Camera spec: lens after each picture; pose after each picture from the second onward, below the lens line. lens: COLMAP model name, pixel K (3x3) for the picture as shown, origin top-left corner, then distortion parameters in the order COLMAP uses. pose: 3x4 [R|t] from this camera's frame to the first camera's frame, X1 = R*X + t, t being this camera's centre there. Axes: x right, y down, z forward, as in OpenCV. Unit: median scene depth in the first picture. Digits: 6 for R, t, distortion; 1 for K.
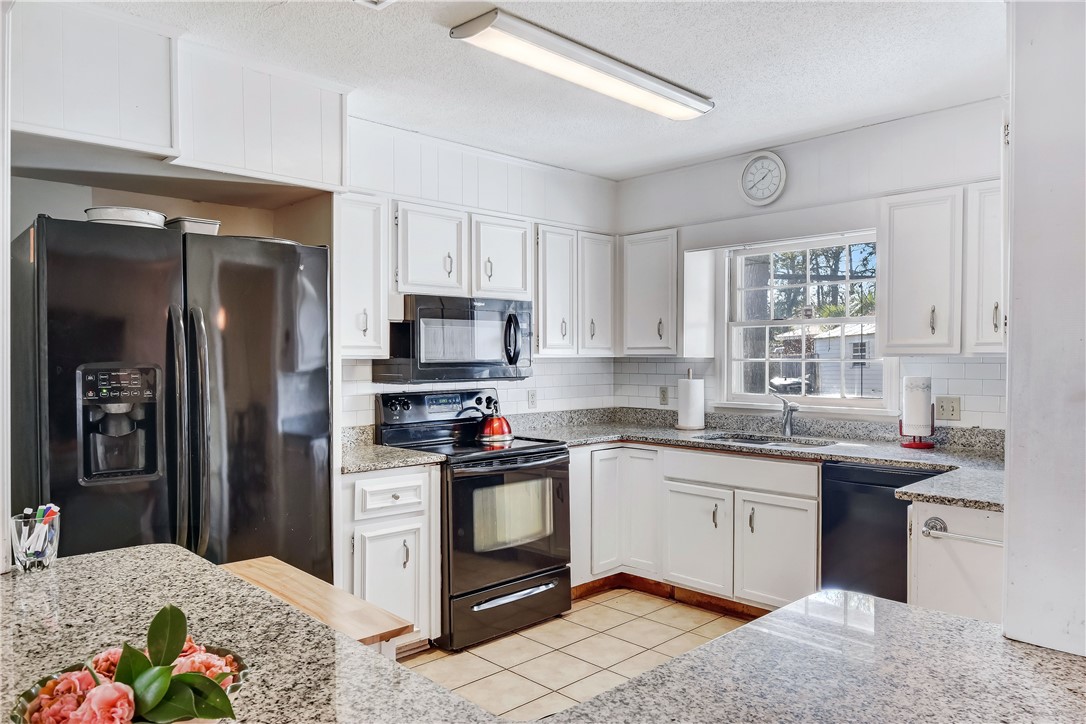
lens RADIAL K [[752.1, 0, 569.1], [0, 752.1, 365.4], [0, 0, 1]] dist [-0.000685, -0.012165]
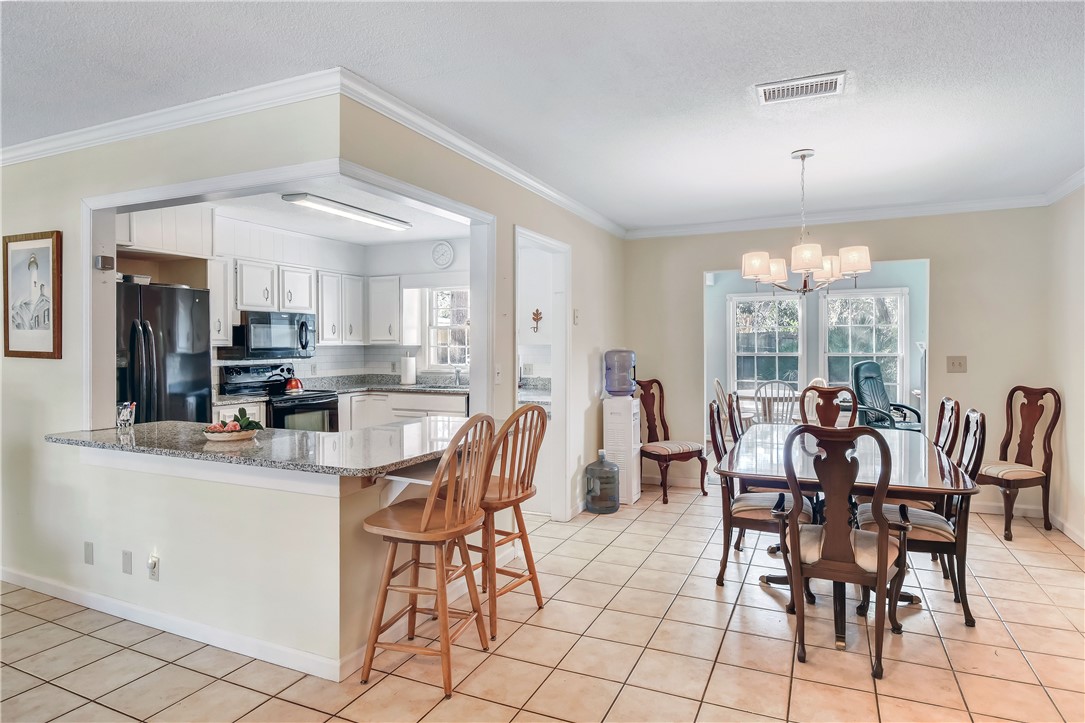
lens RADIAL K [[606.2, 0, 572.1], [0, 606.2, 351.4], [0, 0, 1]] dist [-0.002424, -0.003478]
pose [[0.926751, -0.005345, 0.375637, -0.026564], [0.005841, 0.999983, -0.000182, 0.008084], [-0.375630, 0.002363, 0.926767, -0.622835]]
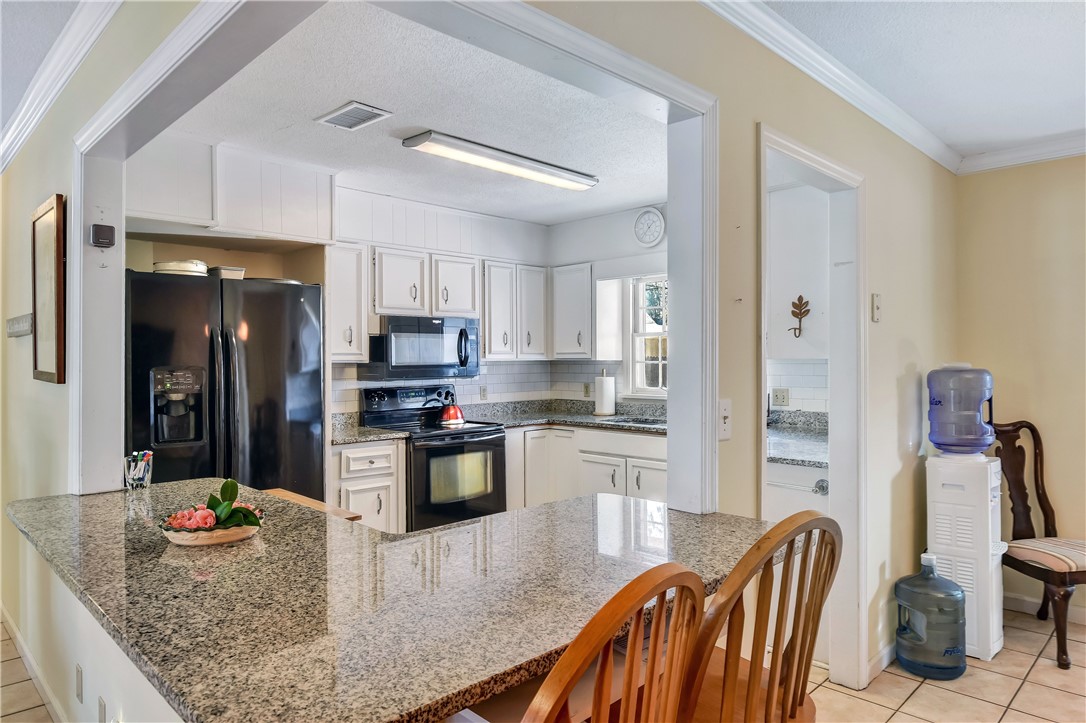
lens RADIAL K [[681.9, 0, 564.8], [0, 681.9, 357.7], [0, 0, 1]] dist [-0.006009, 0.003301]
pose [[0.999890, -0.005137, 0.013884, 0.092290], [0.005335, 0.999884, -0.014285, 0.001587], [-0.013809, 0.014357, 0.999802, -0.223272]]
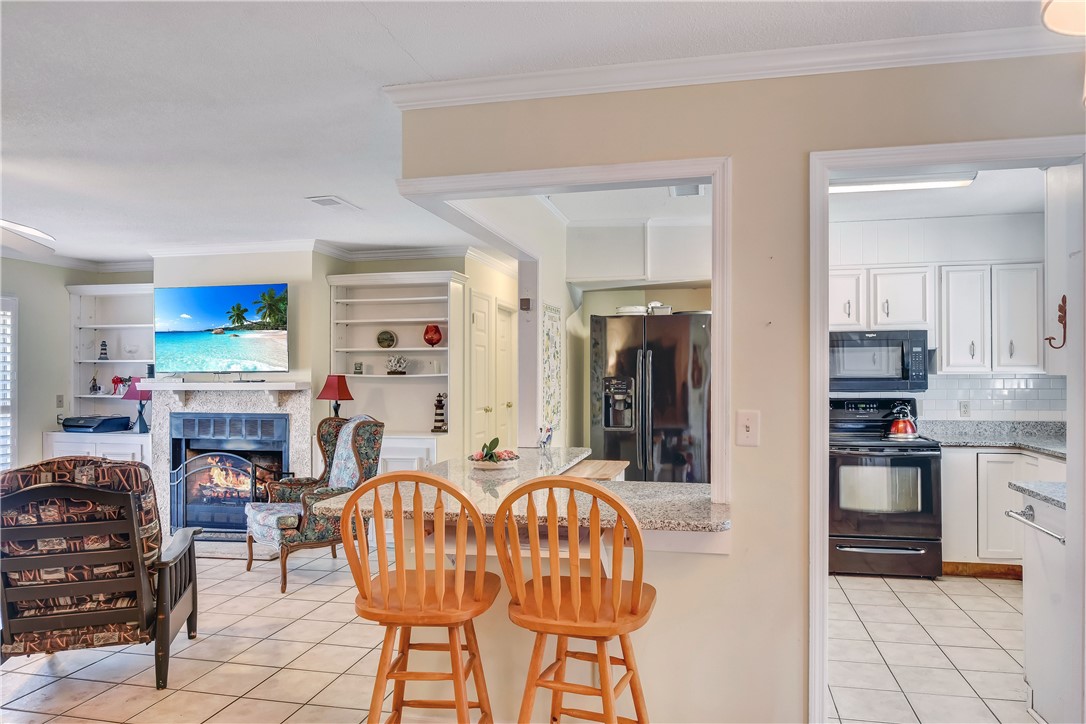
lens RADIAL K [[715.1, 0, 553.6], [0, 715.1, 362.3], [0, 0, 1]] dist [-0.010913, -0.001686]
pose [[0.529988, -0.013377, -0.847900, 0.685265], [-0.007032, 0.999772, -0.020168, -0.002060], [0.847976, 0.016652, 0.529773, -0.182082]]
